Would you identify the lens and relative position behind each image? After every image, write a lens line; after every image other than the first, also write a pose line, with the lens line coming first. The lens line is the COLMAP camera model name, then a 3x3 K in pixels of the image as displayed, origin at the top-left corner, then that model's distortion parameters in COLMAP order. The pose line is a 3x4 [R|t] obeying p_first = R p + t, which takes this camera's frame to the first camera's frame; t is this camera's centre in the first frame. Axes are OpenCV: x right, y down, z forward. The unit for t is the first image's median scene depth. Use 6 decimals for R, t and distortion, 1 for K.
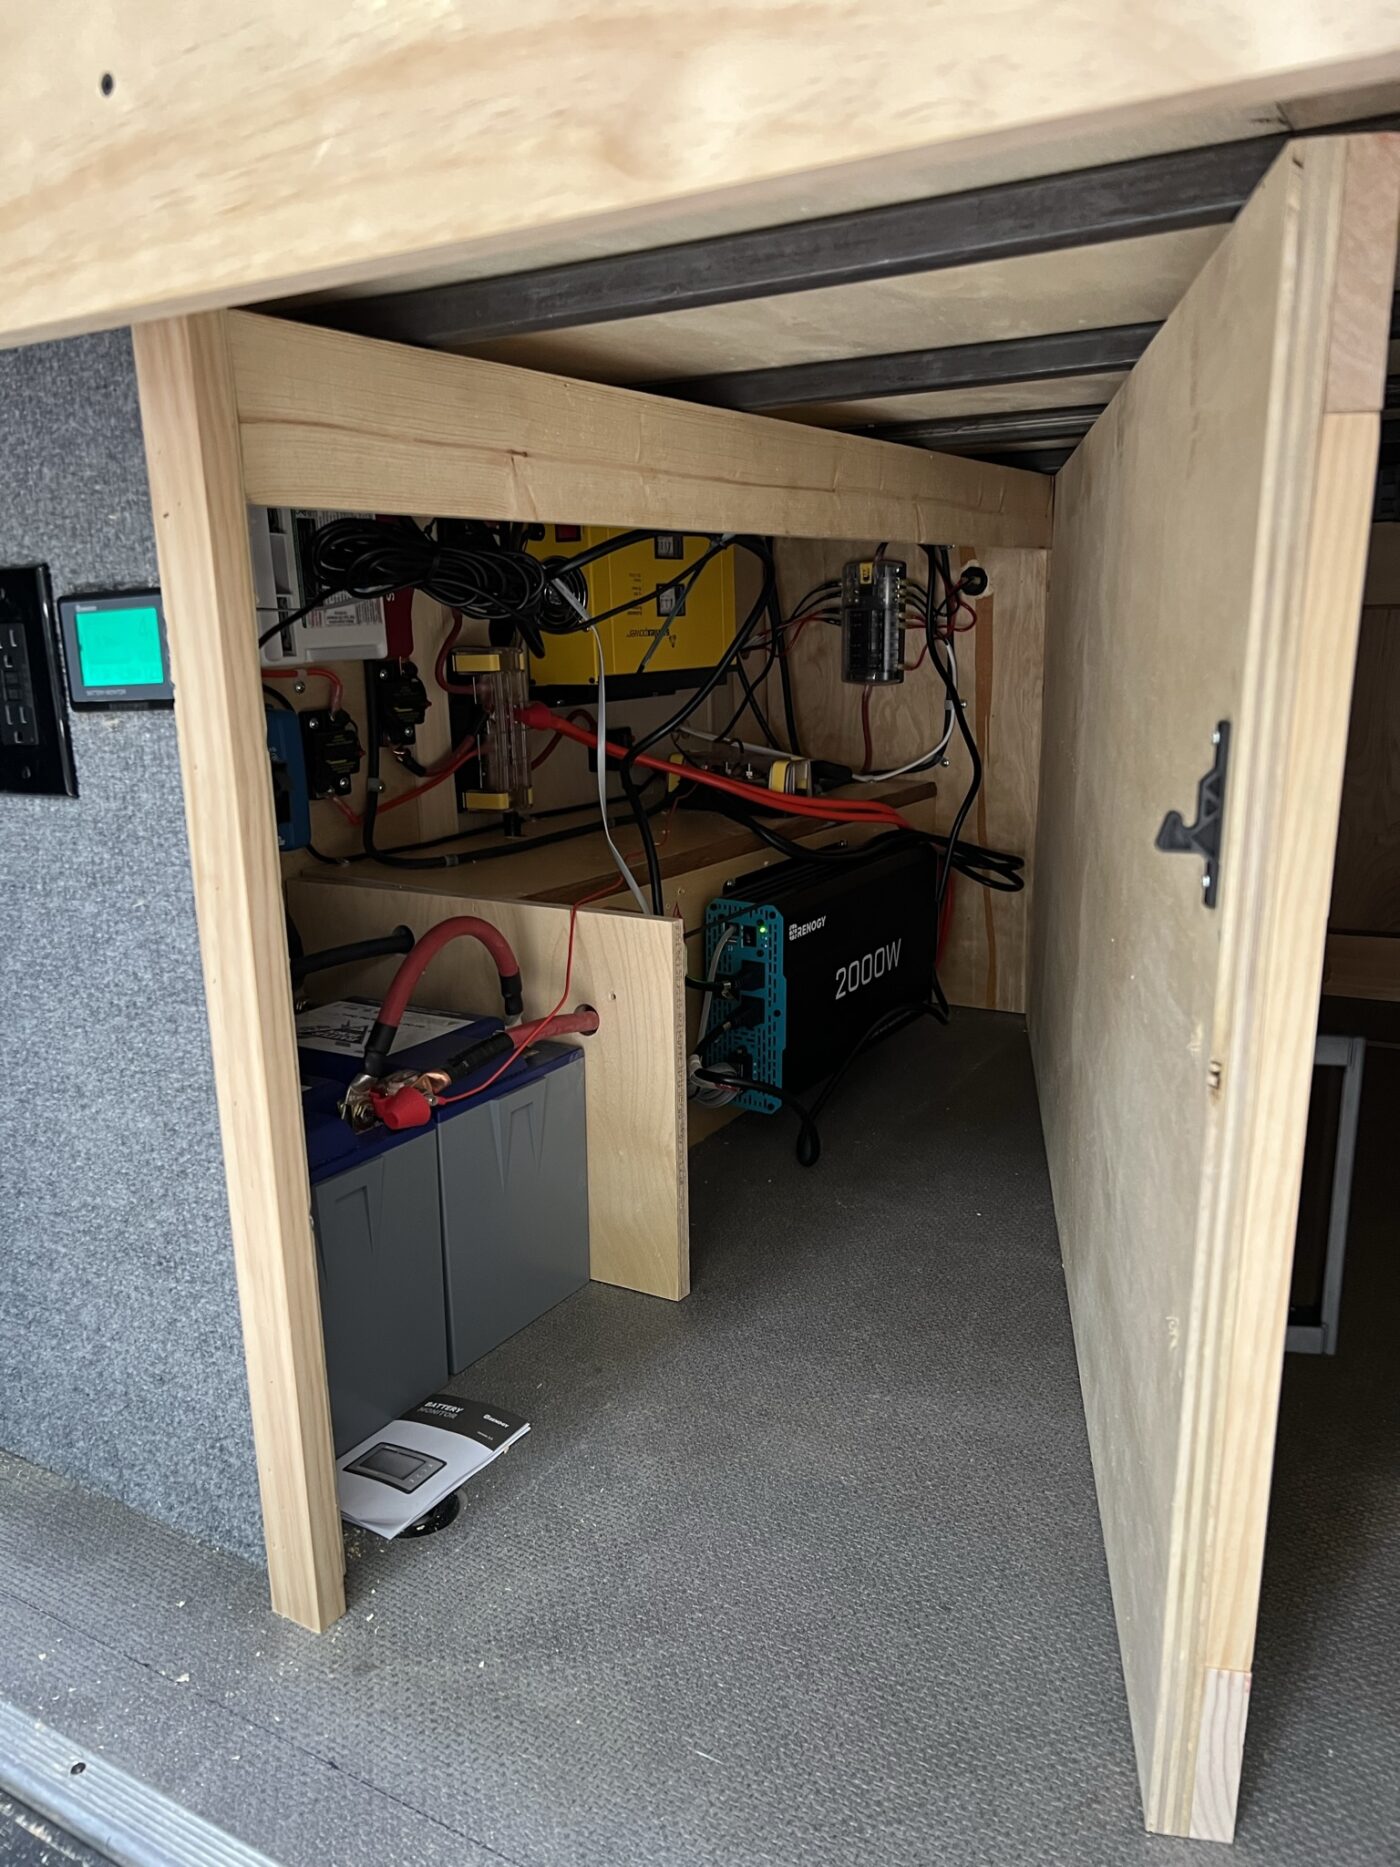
lens RADIAL K [[1403.6, 0, 707.5], [0, 1403.6, 933.0], [0, 0, 1]] dist [0.053174, -0.055359]
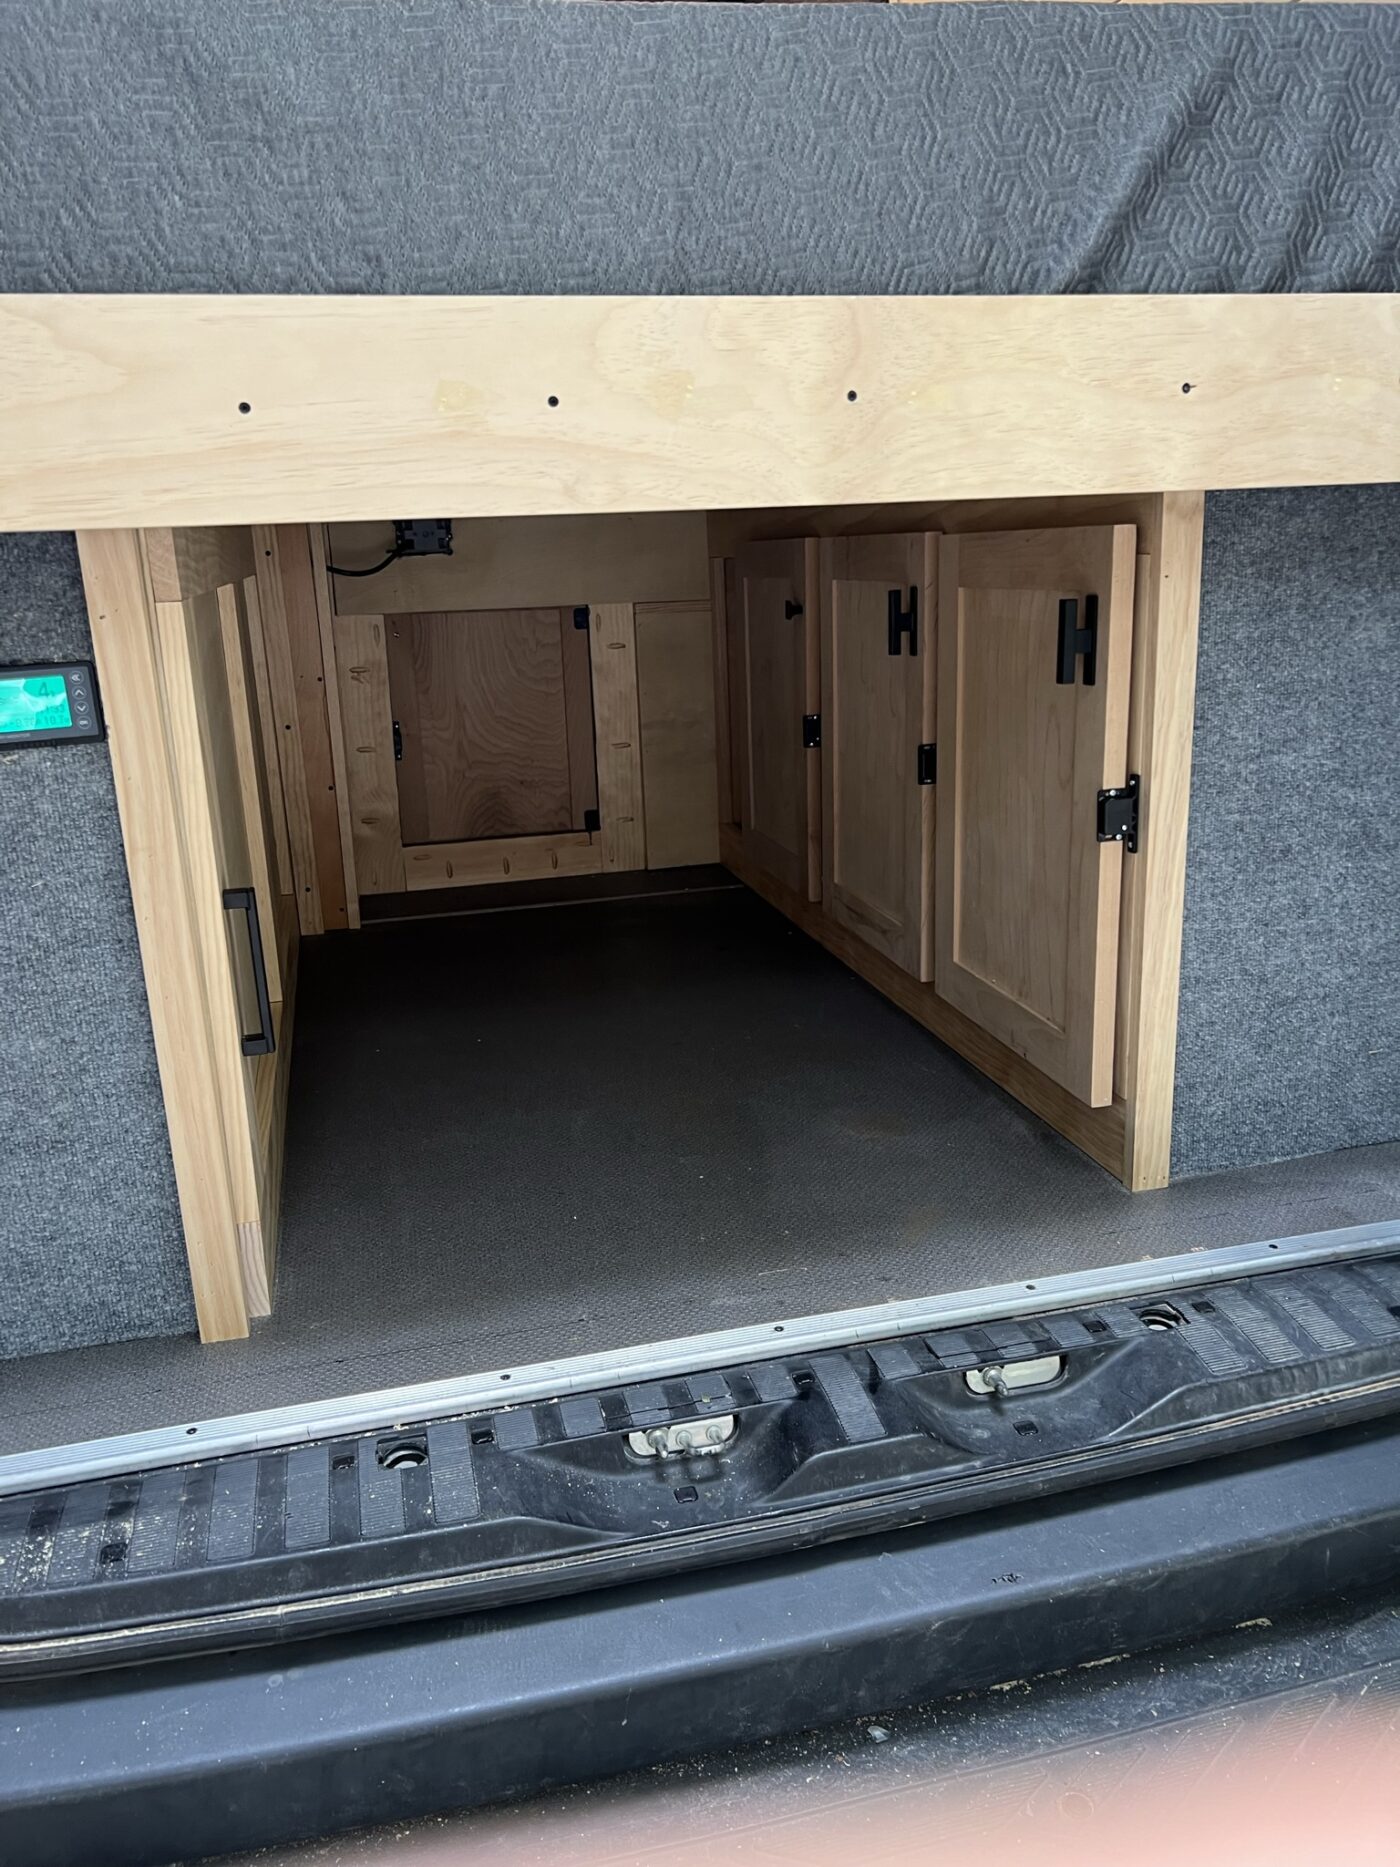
lens RADIAL K [[1403.6, 0, 707.5], [0, 1403.6, 933.0], [0, 0, 1]] dist [0.053174, -0.055359]
pose [[0.703428, -0.196242, 0.683138, -0.953618], [0.173671, 0.979451, 0.102534, -0.001956], [-0.689222, 0.046517, 0.723055, -0.505640]]
